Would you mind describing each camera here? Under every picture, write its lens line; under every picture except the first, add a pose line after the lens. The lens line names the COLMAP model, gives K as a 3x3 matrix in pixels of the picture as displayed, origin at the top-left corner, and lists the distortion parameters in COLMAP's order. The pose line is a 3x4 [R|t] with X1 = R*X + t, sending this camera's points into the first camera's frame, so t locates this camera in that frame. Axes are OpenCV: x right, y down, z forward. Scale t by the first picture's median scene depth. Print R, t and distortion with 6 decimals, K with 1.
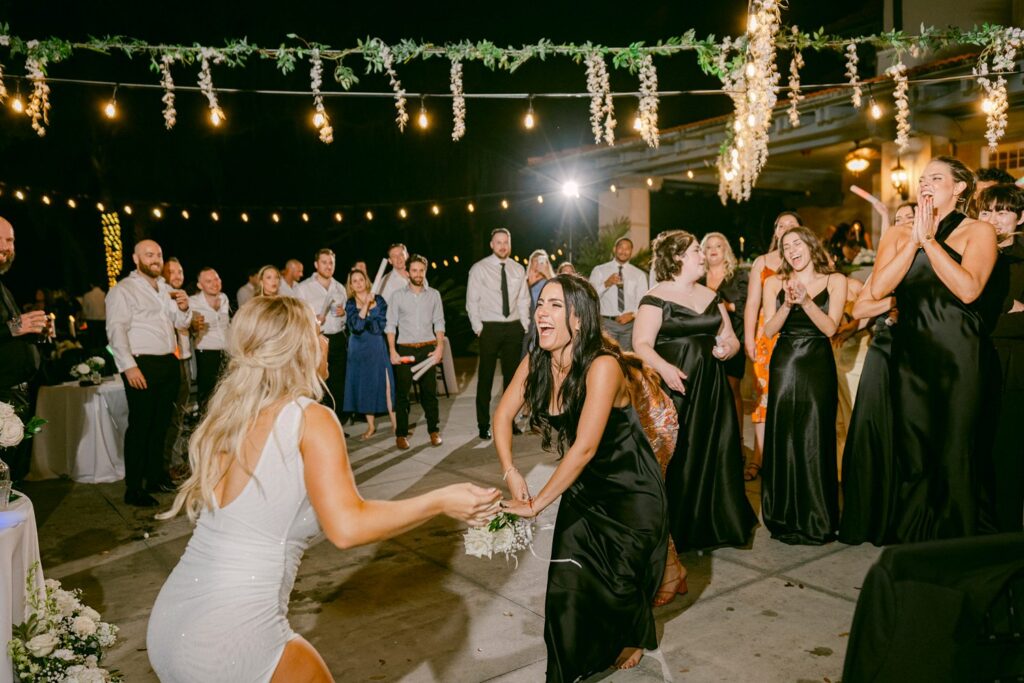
lens RADIAL K [[809.7, 0, 502.4], [0, 809.7, 339.9], [0, 0, 1]] dist [-0.007683, 0.010143]
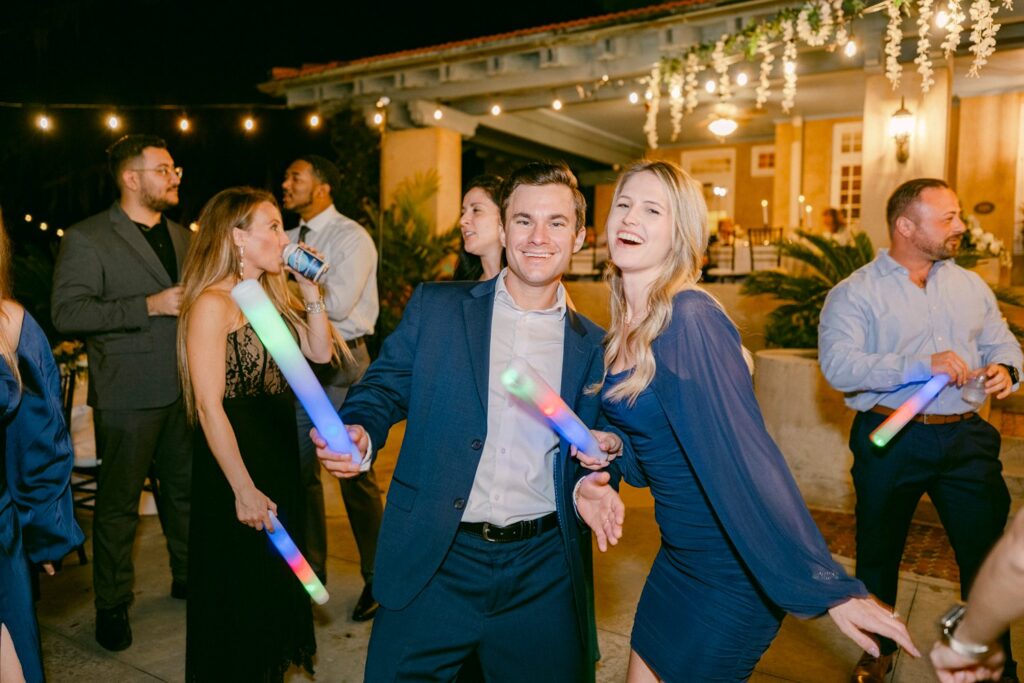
lens RADIAL K [[808.6, 0, 511.1], [0, 808.6, 330.9], [0, 0, 1]] dist [-0.006045, 0.008788]
pose [[0.918897, 0.007342, 0.394430, -0.160052], [-0.008603, 0.999962, 0.001428, -0.069243], [-0.394405, -0.004706, 0.918925, 1.183500]]
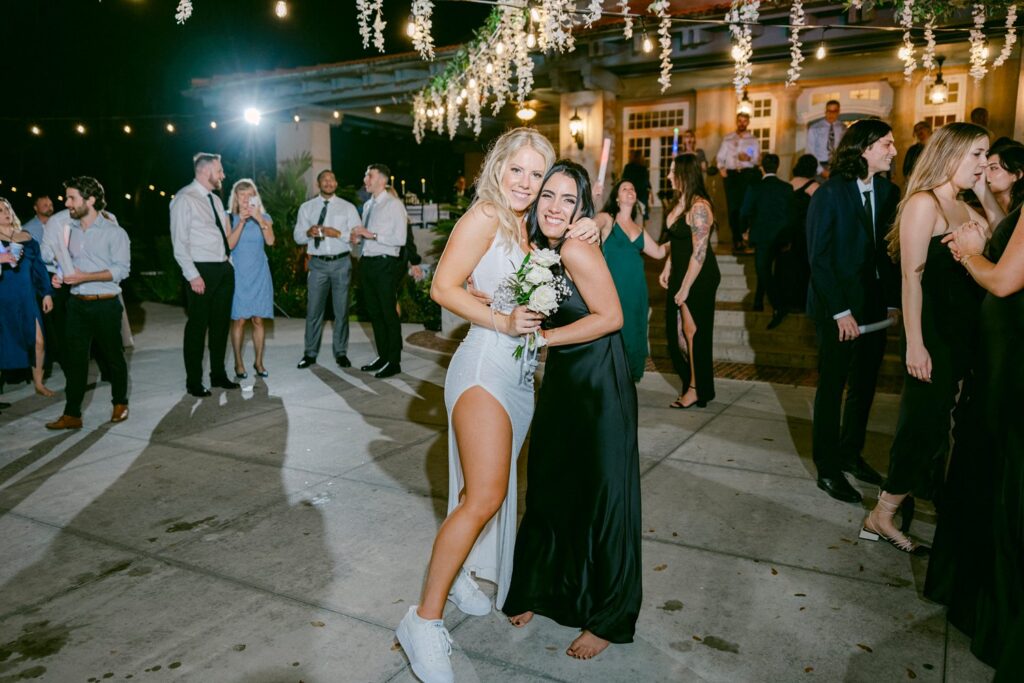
lens RADIAL K [[782.0, 0, 512.6], [0, 782.0, 344.5], [0, 0, 1]] dist [-0.005761, 0.011004]
pose [[0.903467, -0.046404, 0.426139, -0.102498], [0.011632, 0.996411, 0.083842, -0.001930], [-0.428500, -0.070792, 0.900764, 0.175804]]
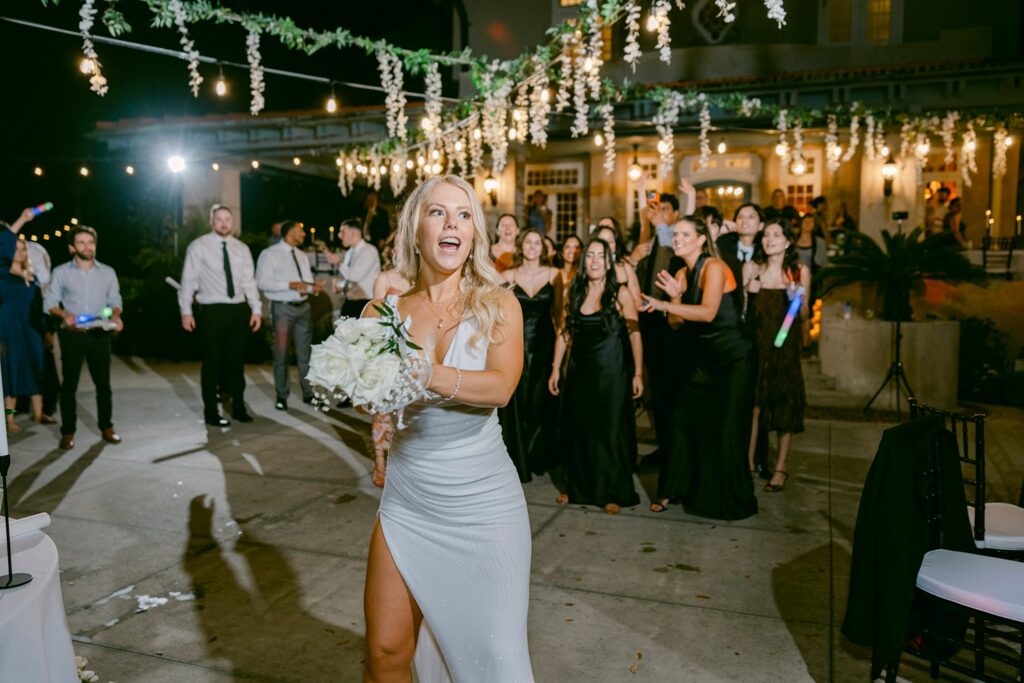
lens RADIAL K [[818.1, 0, 522.1], [0, 818.1, 341.3], [0, 0, 1]] dist [-0.002710, 0.001799]
pose [[0.817402, -0.015086, 0.575871, -0.360289], [0.006790, 0.999840, 0.016555, 0.011036], [-0.576028, -0.009622, 0.817373, 0.011922]]
